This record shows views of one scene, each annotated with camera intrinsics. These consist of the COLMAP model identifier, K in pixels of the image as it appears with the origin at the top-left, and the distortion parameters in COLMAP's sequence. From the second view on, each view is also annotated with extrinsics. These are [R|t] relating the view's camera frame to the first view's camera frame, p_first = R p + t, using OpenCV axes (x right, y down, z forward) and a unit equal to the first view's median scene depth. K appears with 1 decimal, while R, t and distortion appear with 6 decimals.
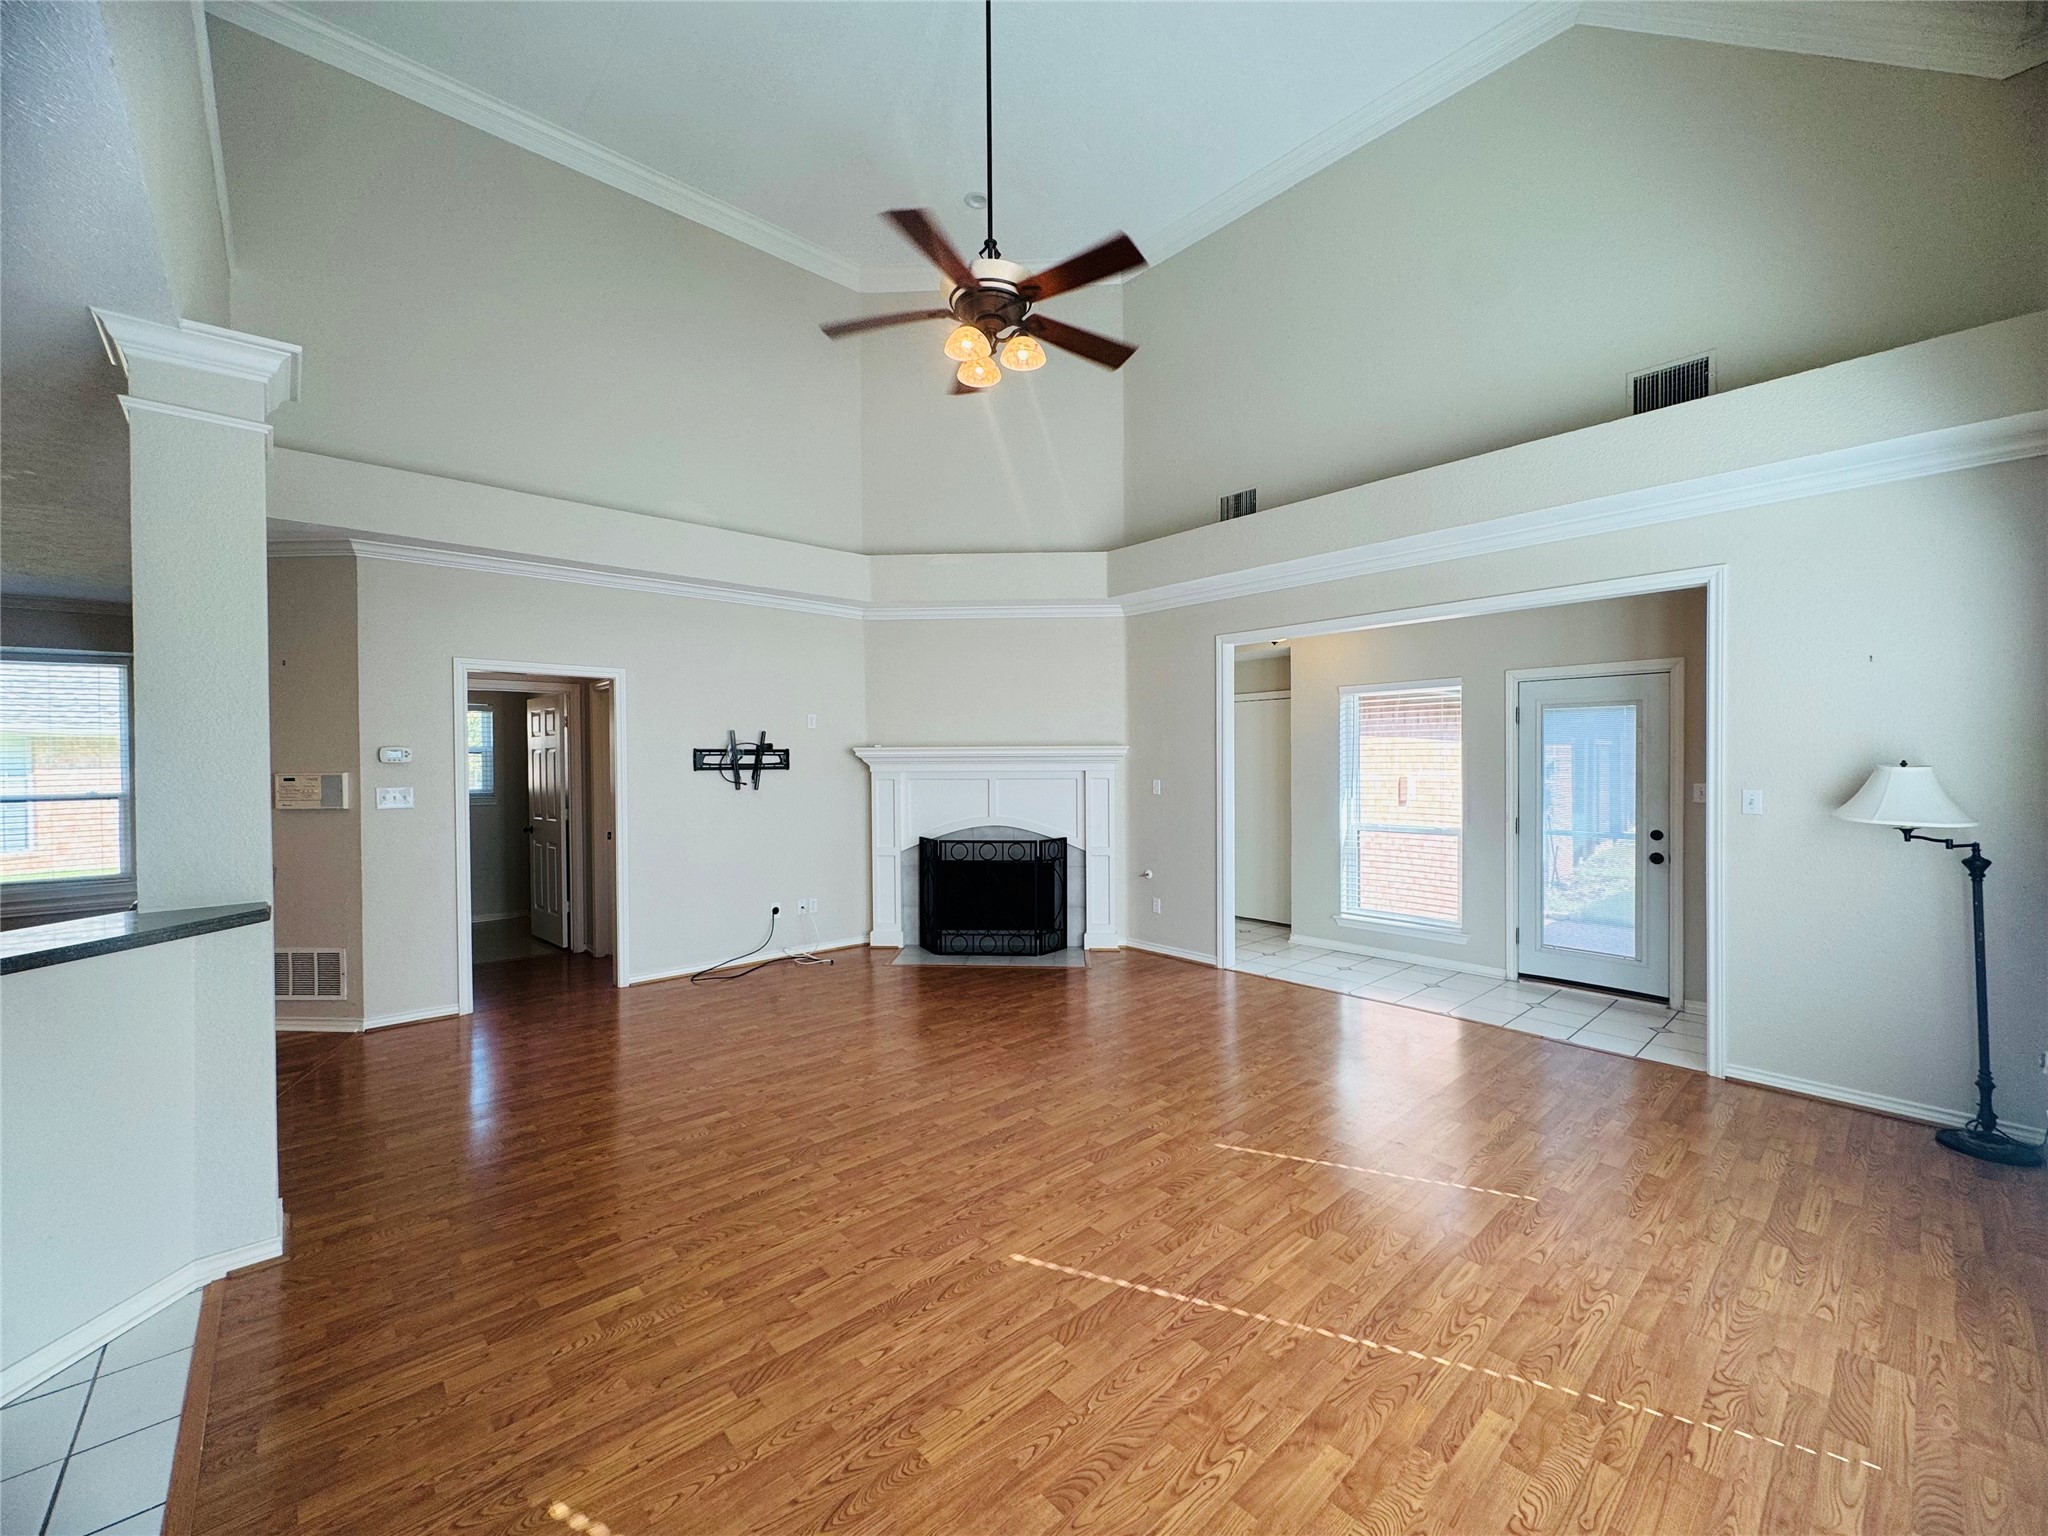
lens RADIAL K [[814.4, 0, 1024.0], [0, 814.4, 768.0], [0, 0, 1]] dist [-0.002666, 0.000191]
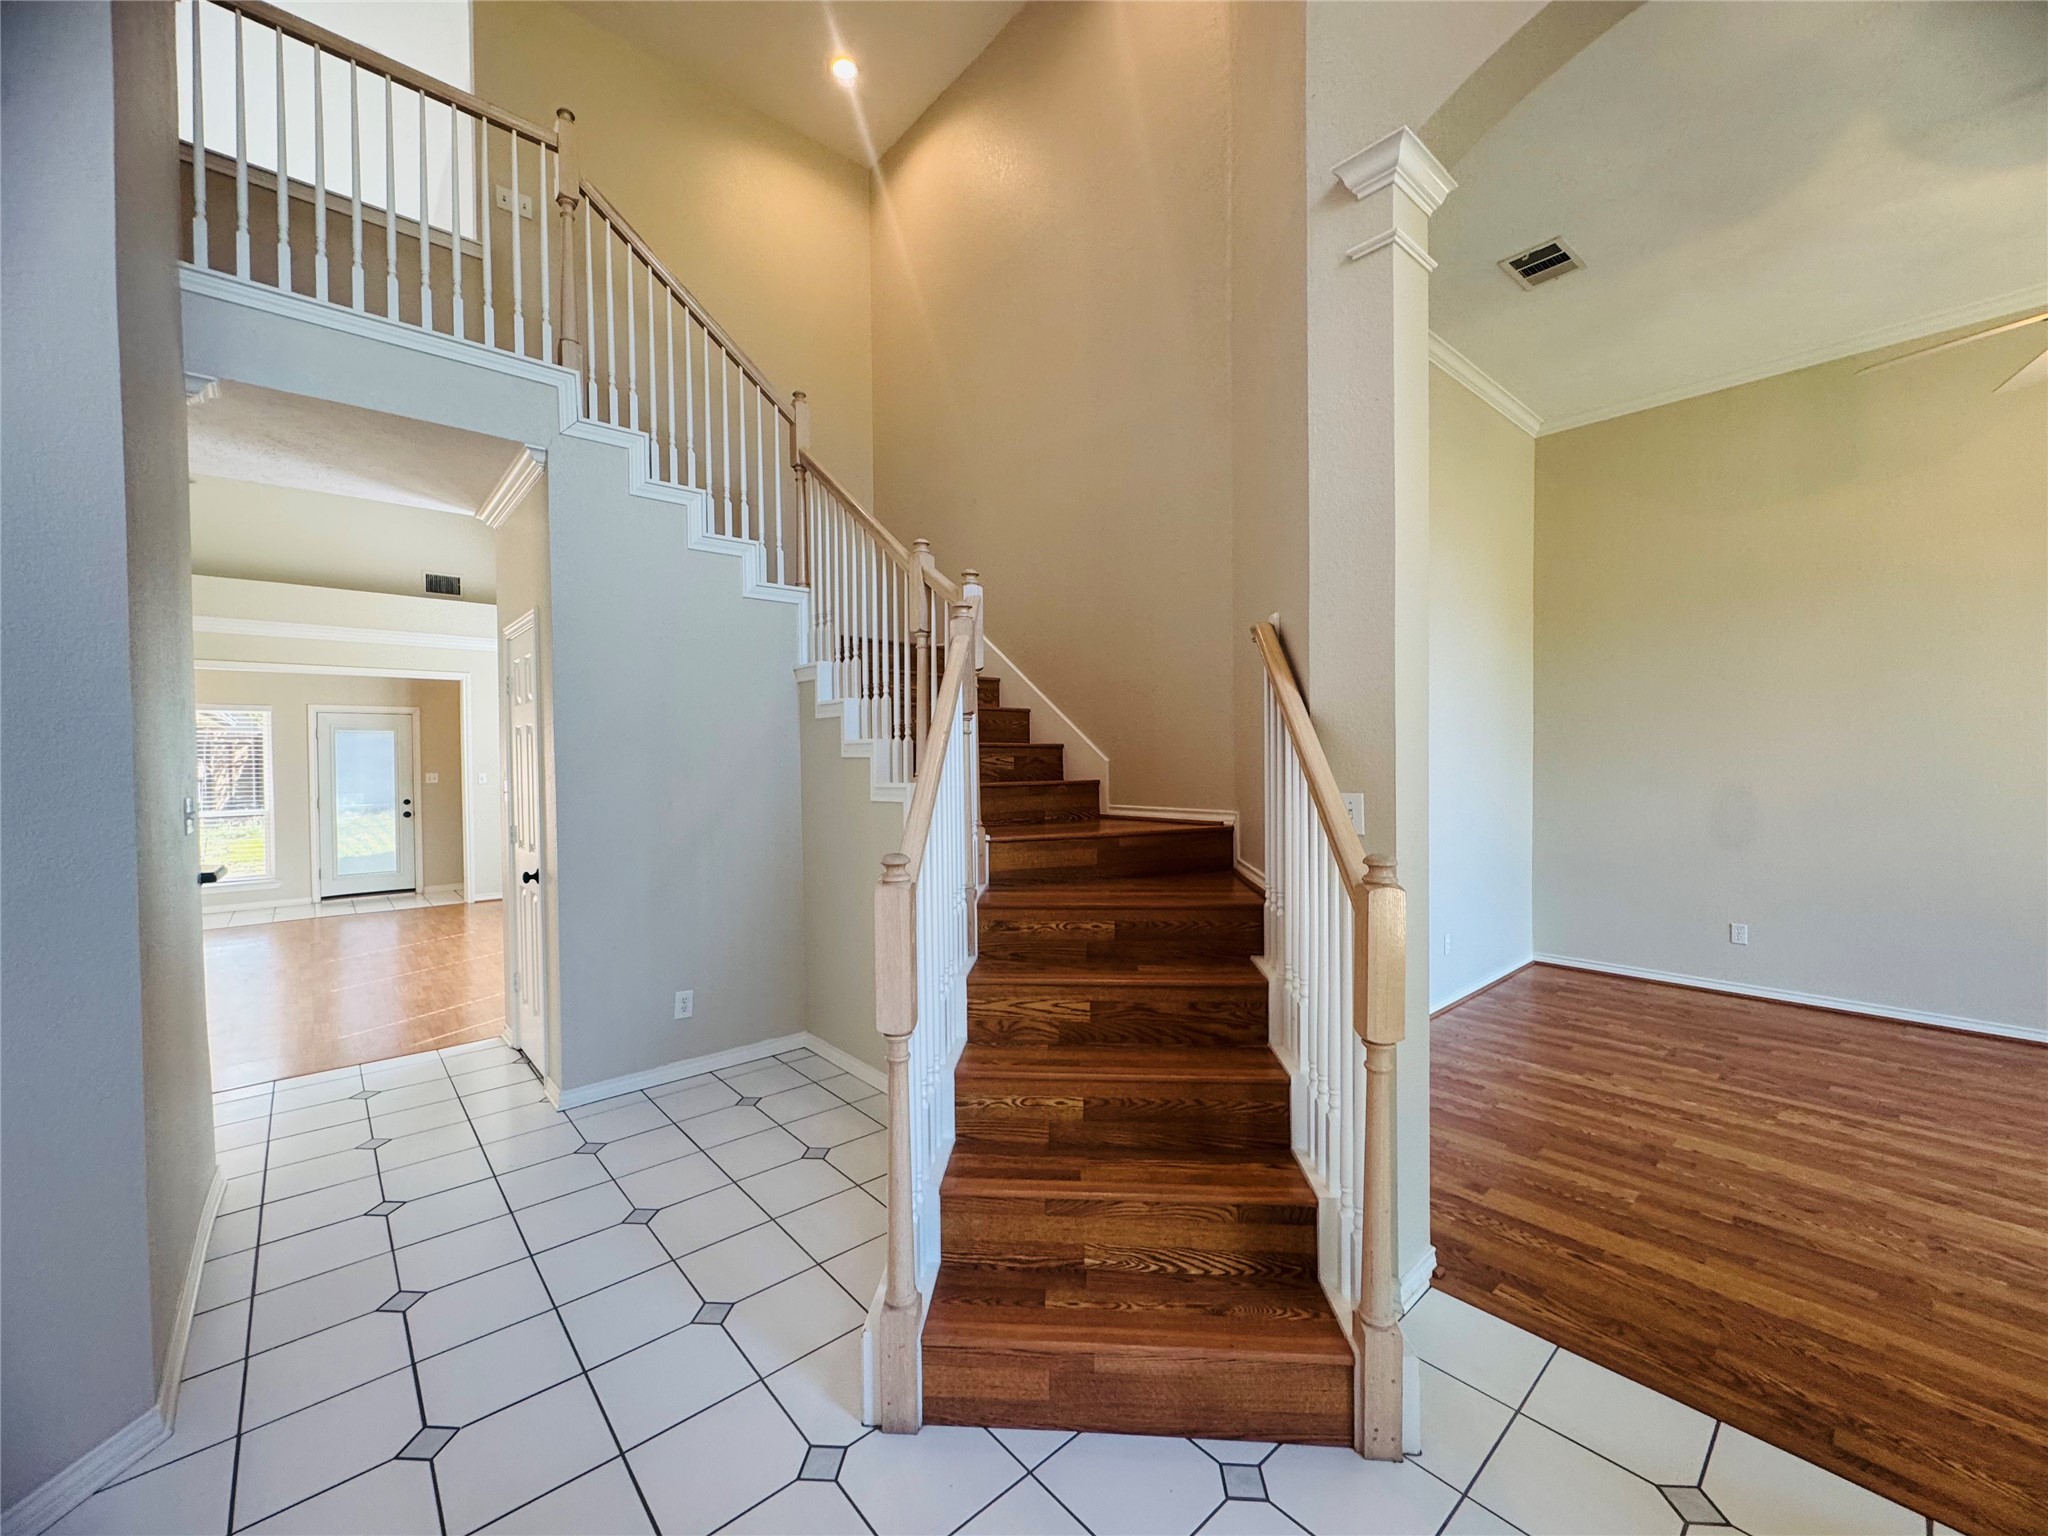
lens RADIAL K [[814.4, 0, 1024.0], [0, 814.4, 768.0], [0, 0, 1]] dist [-0.002666, 0.000191]
pose [[0.007347, -0.007547, 0.999945, -0.914881], [0.018111, 0.999809, 0.007413, 0.014513], [-0.999809, 0.018055, 0.007483, -0.362660]]
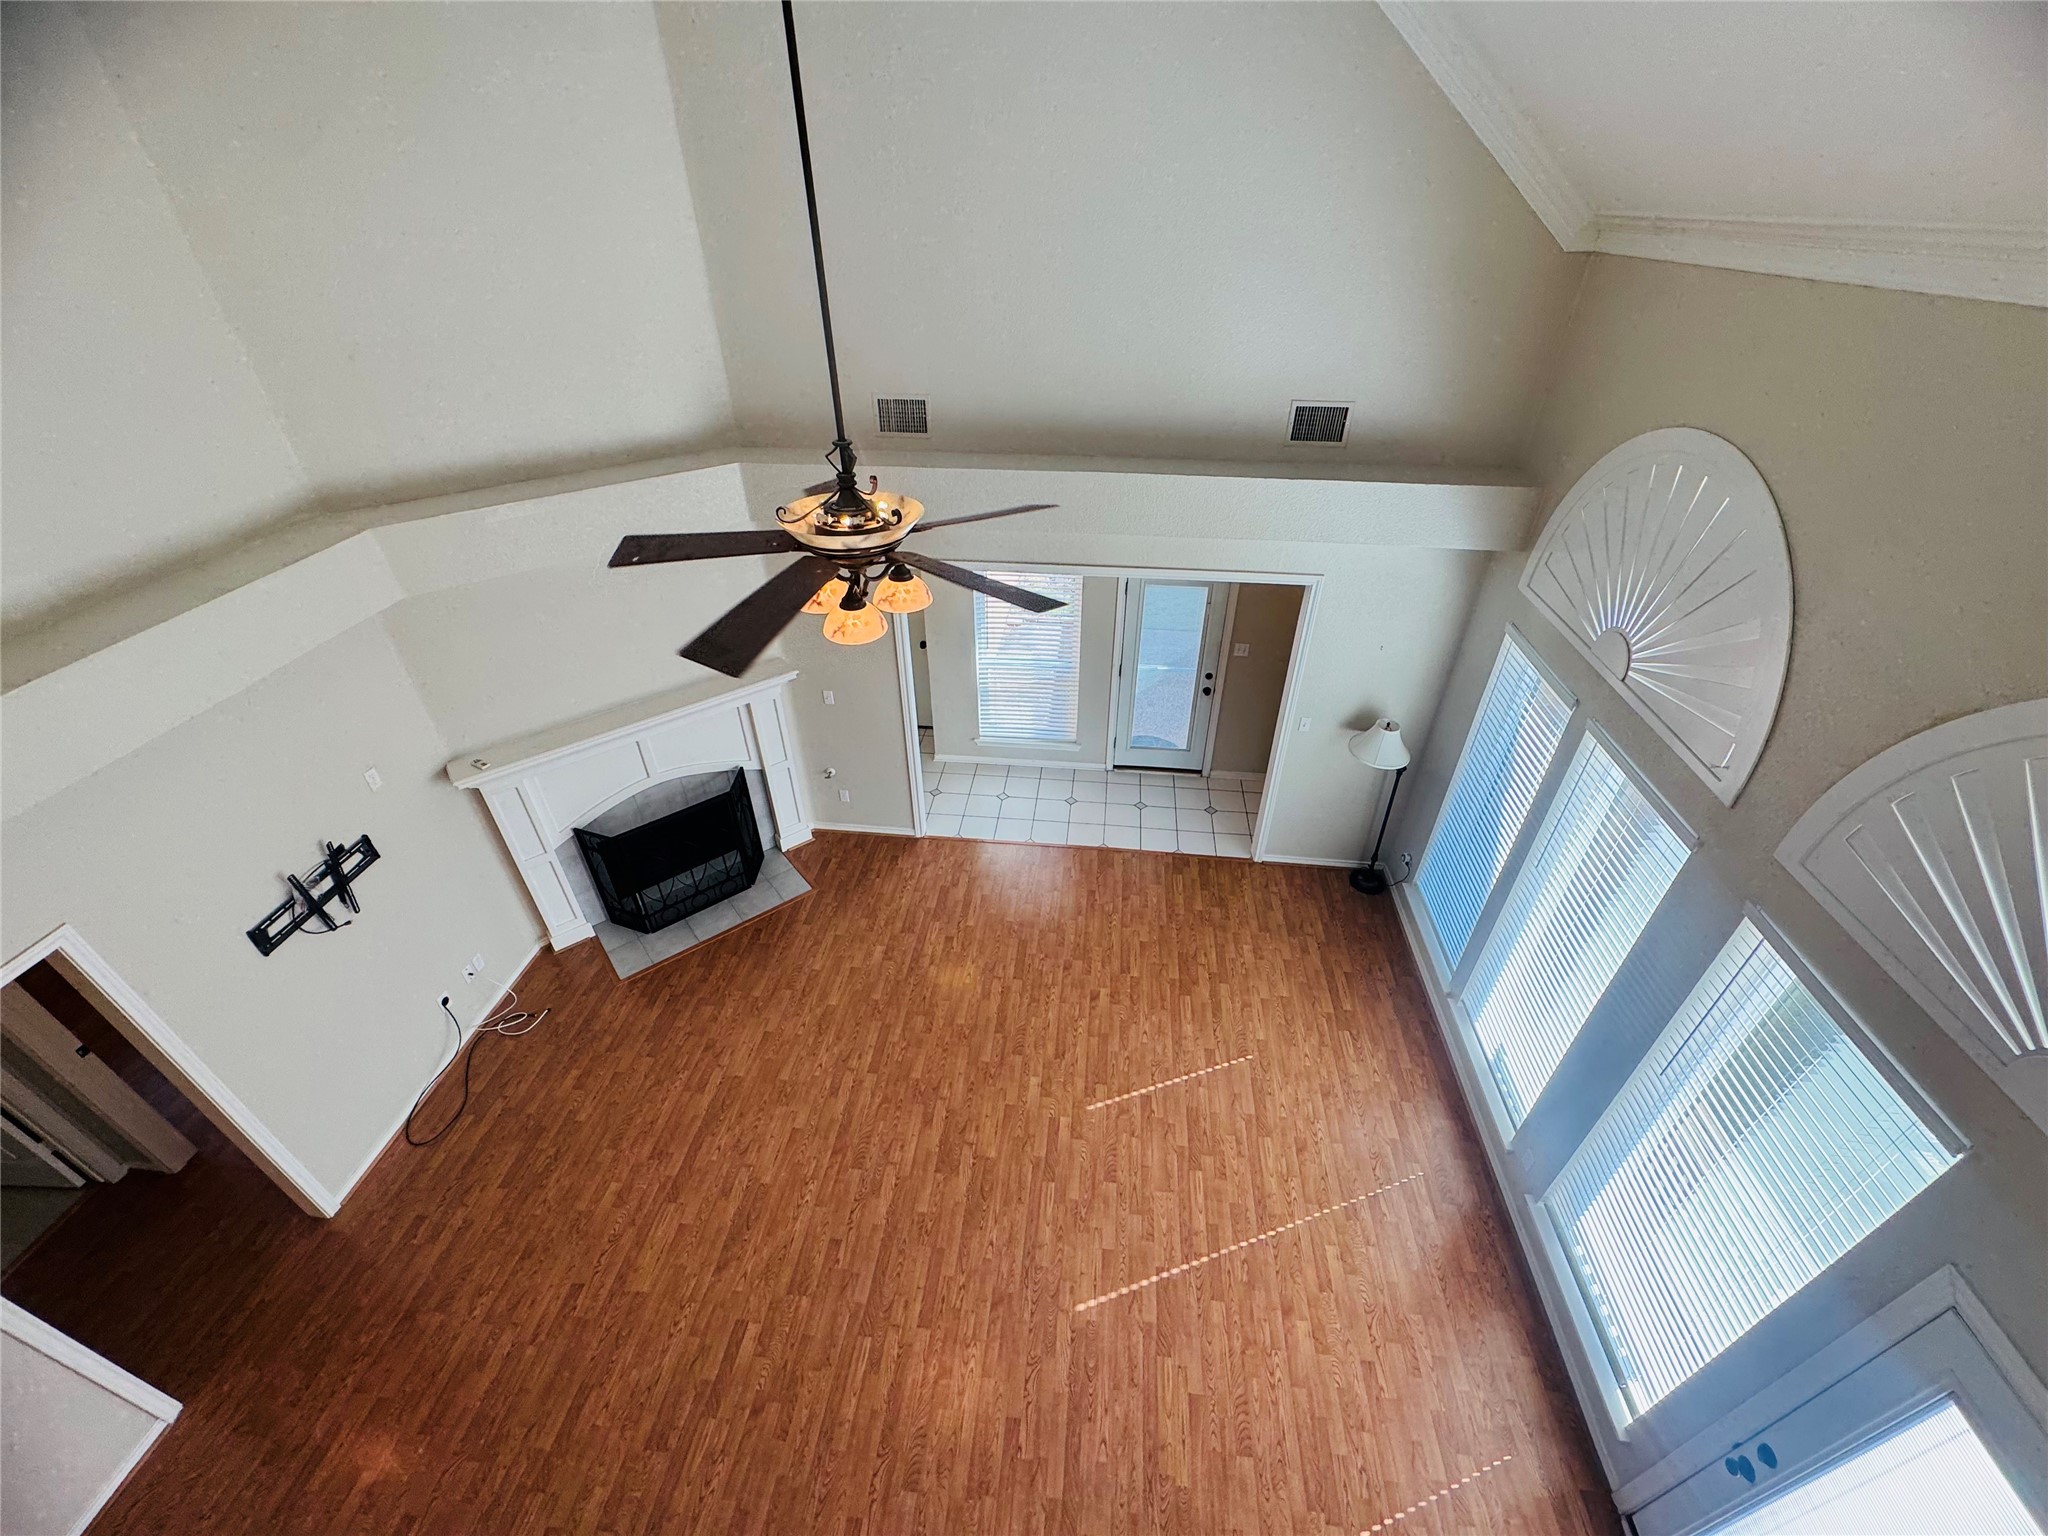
lens RADIAL K [[814.4, 0, 1024.0], [0, 814.4, 768.0], [0, 0, 1]] dist [-0.002666, 0.000191]
pose [[0.746511, -0.380621, 0.545756, -0.246829], [0.004088, 0.822833, 0.568268, -0.503998], [-0.665361, -0.421987, 0.615810, 0.240264]]
